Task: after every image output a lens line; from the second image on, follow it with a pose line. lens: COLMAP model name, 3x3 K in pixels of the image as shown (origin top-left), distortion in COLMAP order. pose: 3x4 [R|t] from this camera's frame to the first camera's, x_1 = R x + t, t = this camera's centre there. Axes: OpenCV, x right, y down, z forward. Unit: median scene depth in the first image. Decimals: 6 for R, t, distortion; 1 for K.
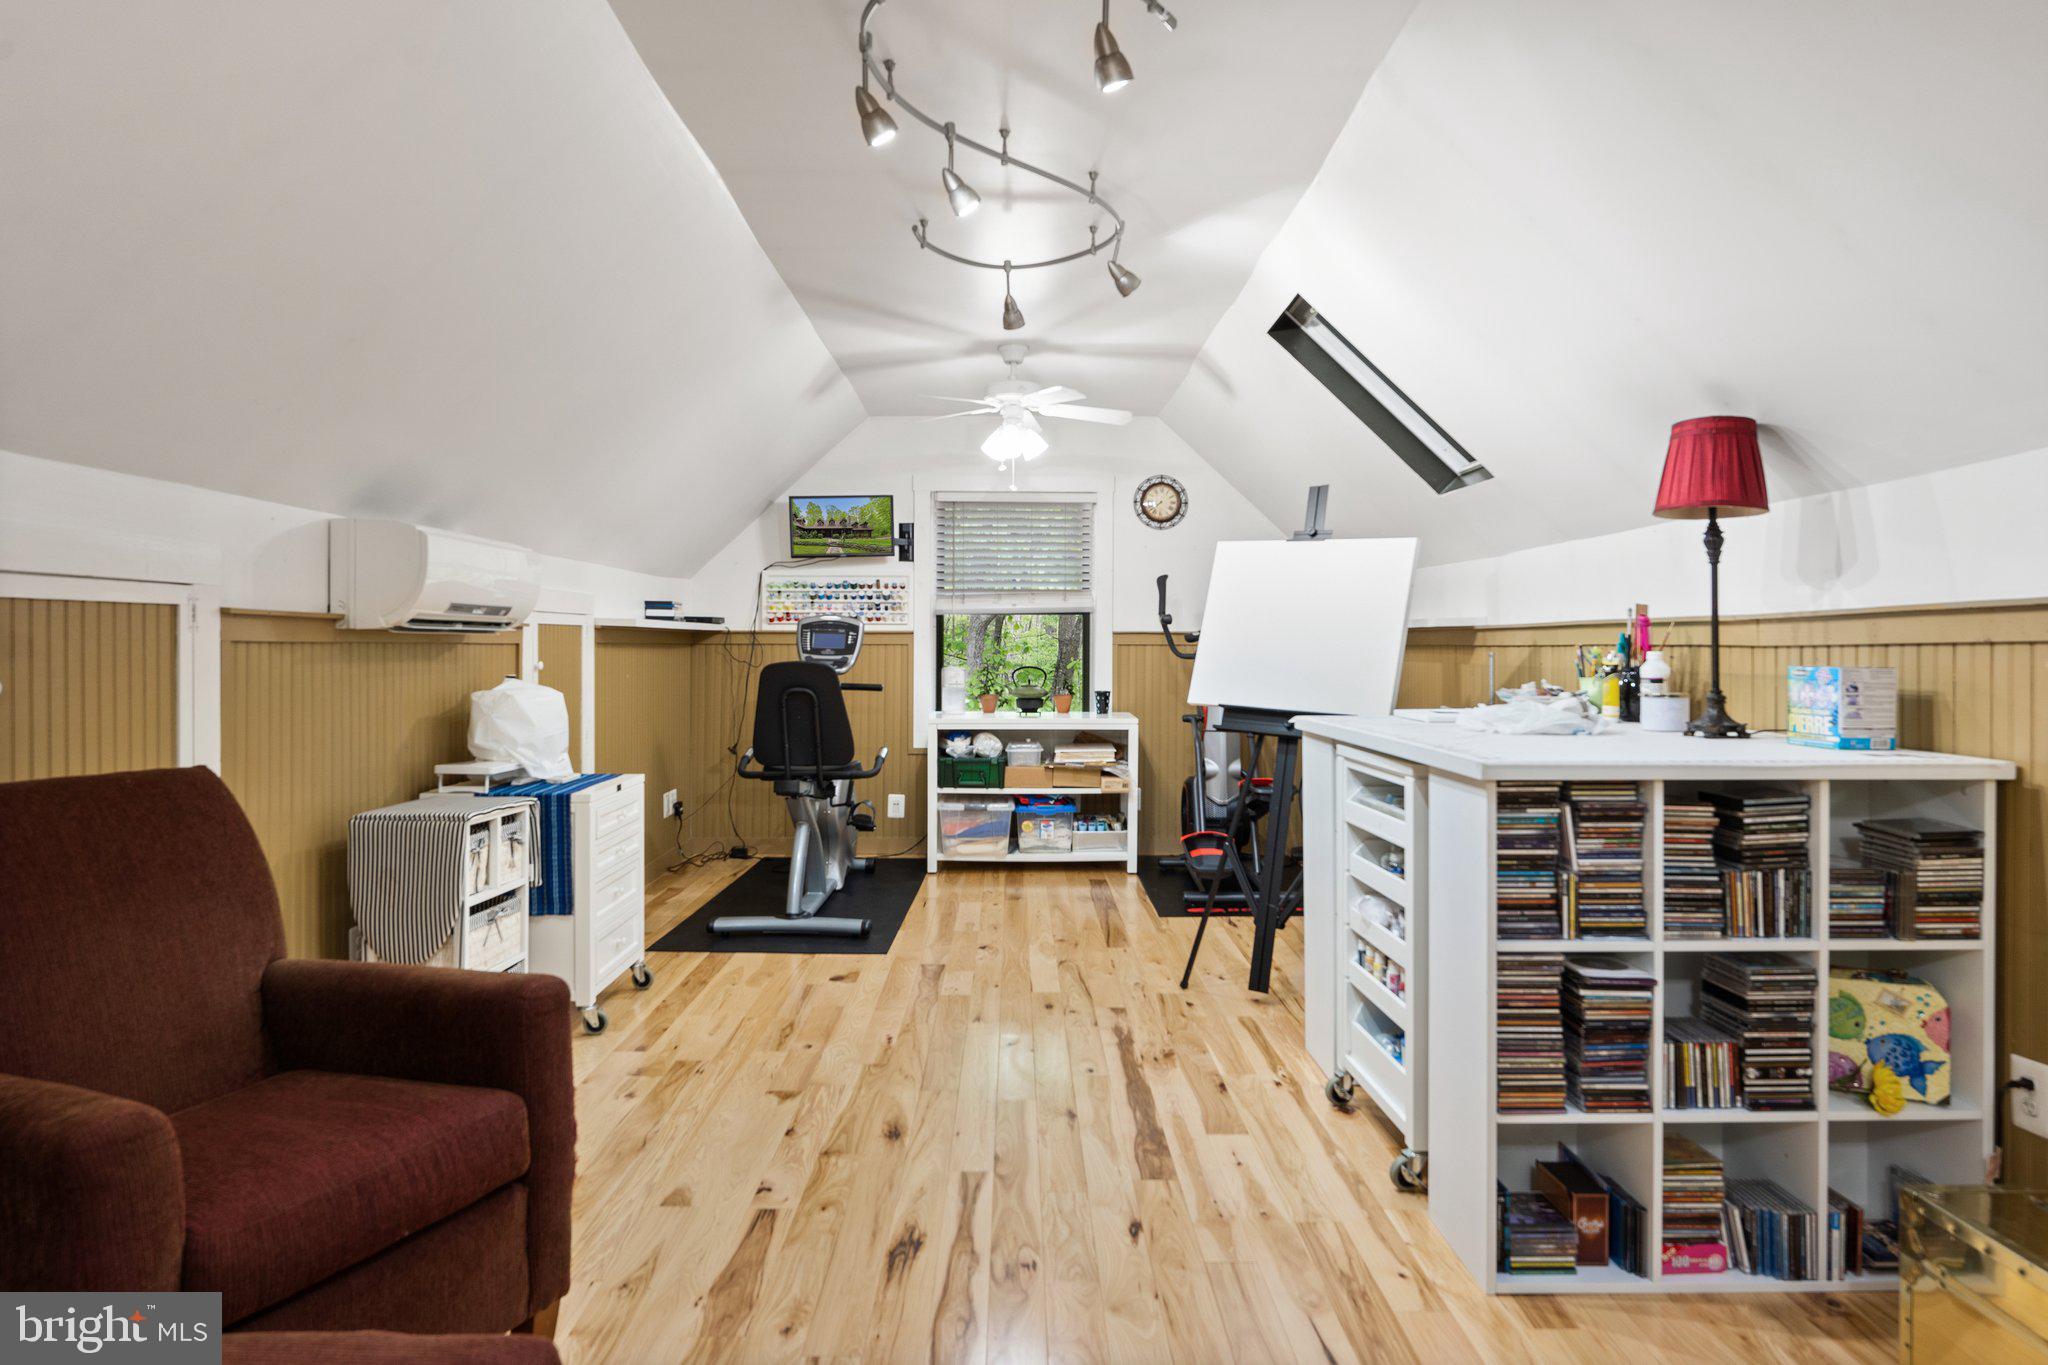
lens RADIAL K [[1180.8, 0, 1005.8], [0, 1180.8, 653.5], [0, 0, 1]] dist [-0.004017, 0.000068]
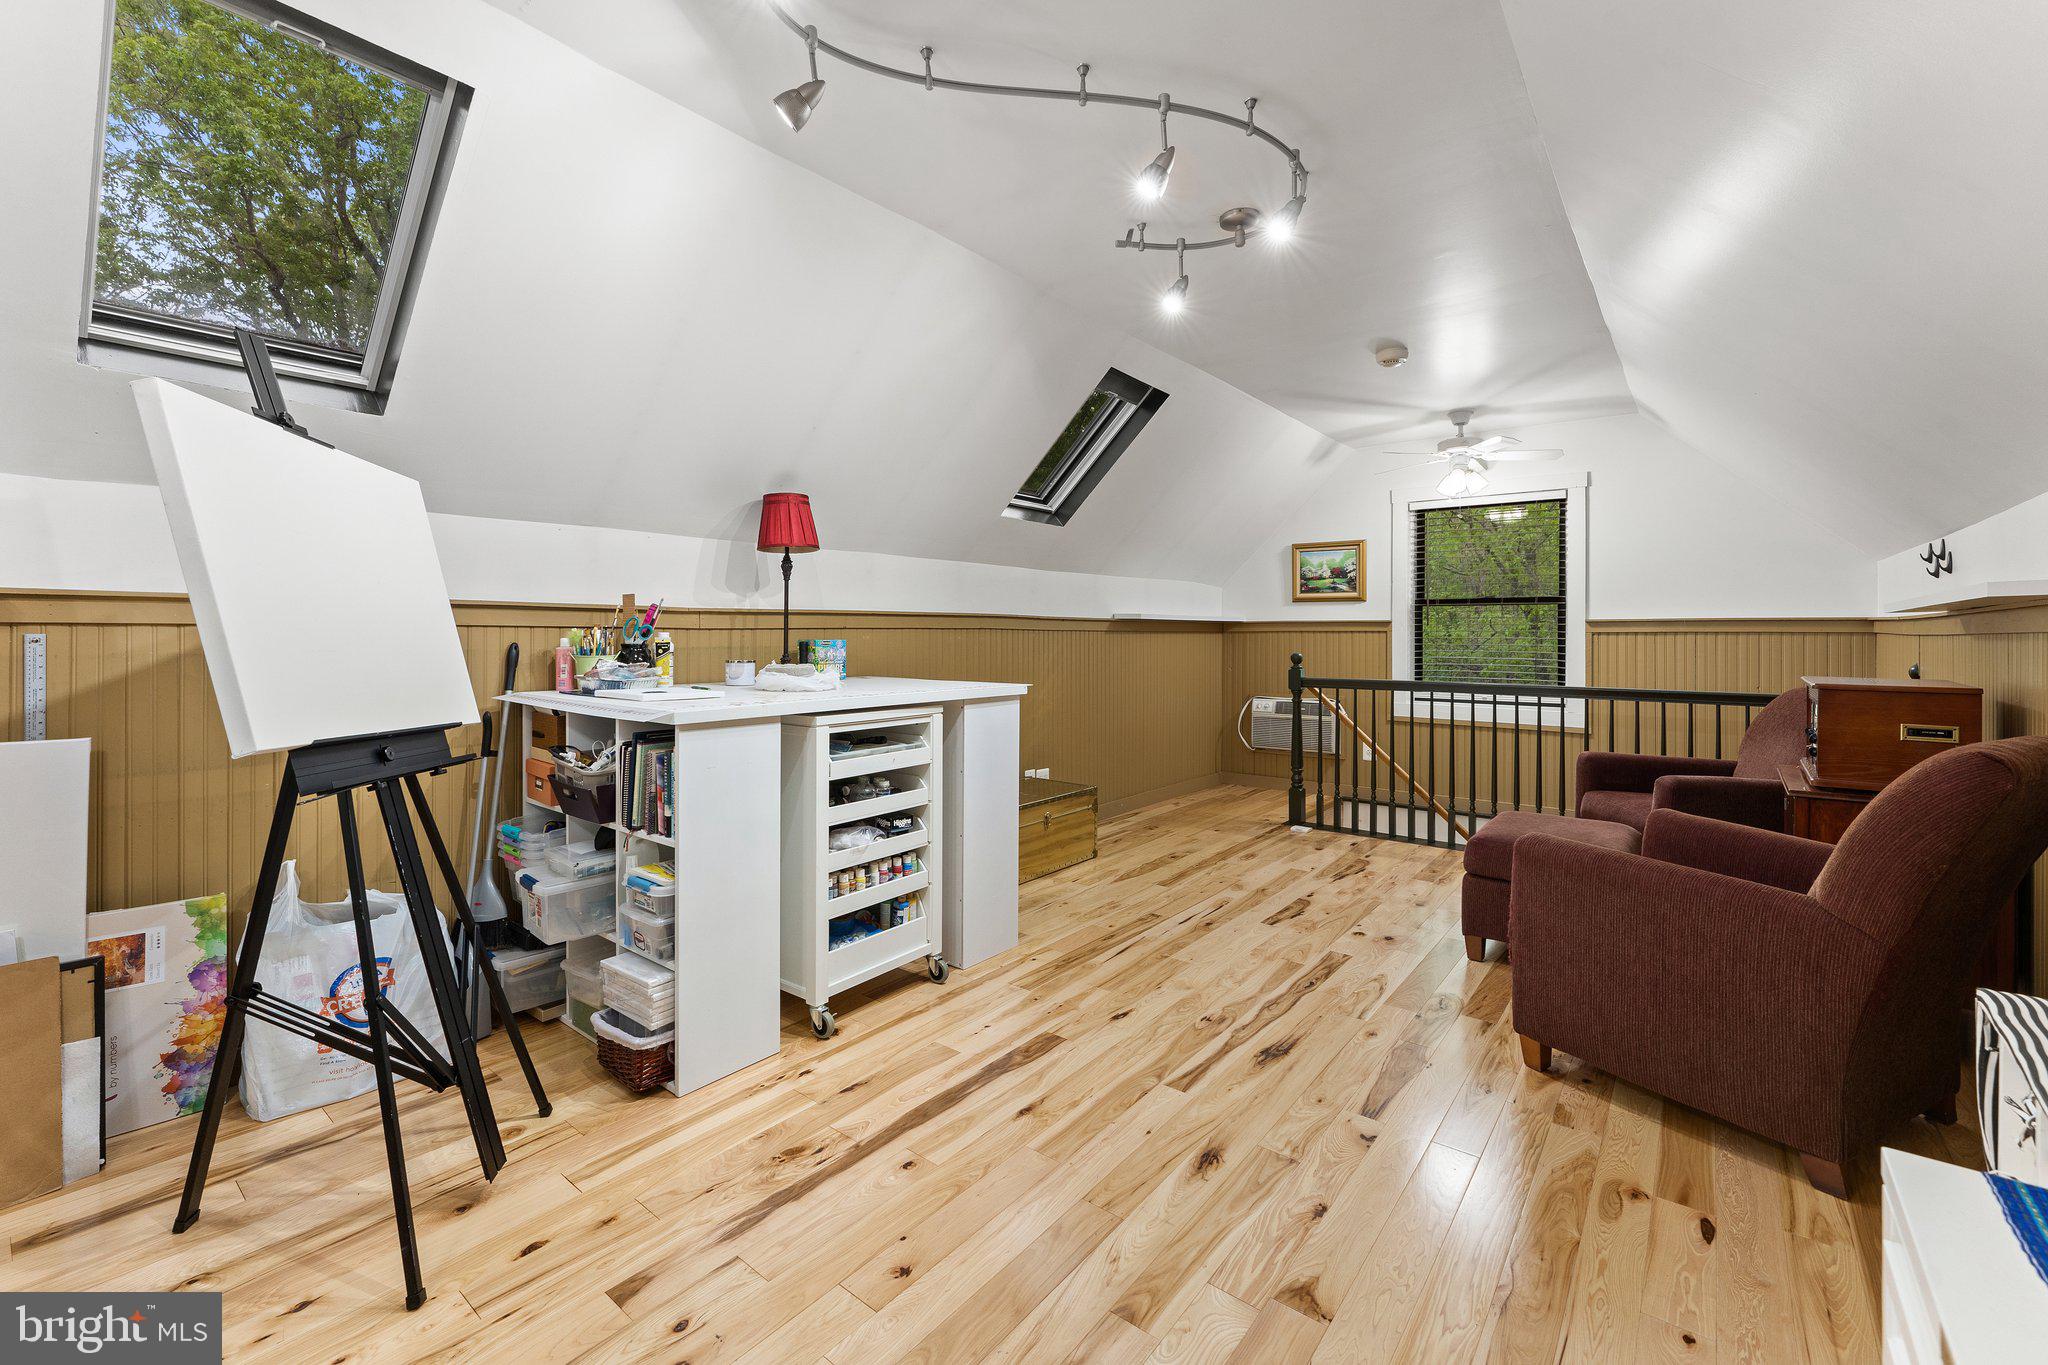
lens RADIAL K [[826.9, 0, 1046.3], [0, 826.9, 630.8], [0, 0, 1]] dist [0.002650, 0.000592]
pose [[-0.785492, -0.001999, 0.618868, -0.399174], [-0.000843, 0.999997, 0.002160, -0.005533], [-0.618871, 0.001175, -0.785492, 1.605878]]
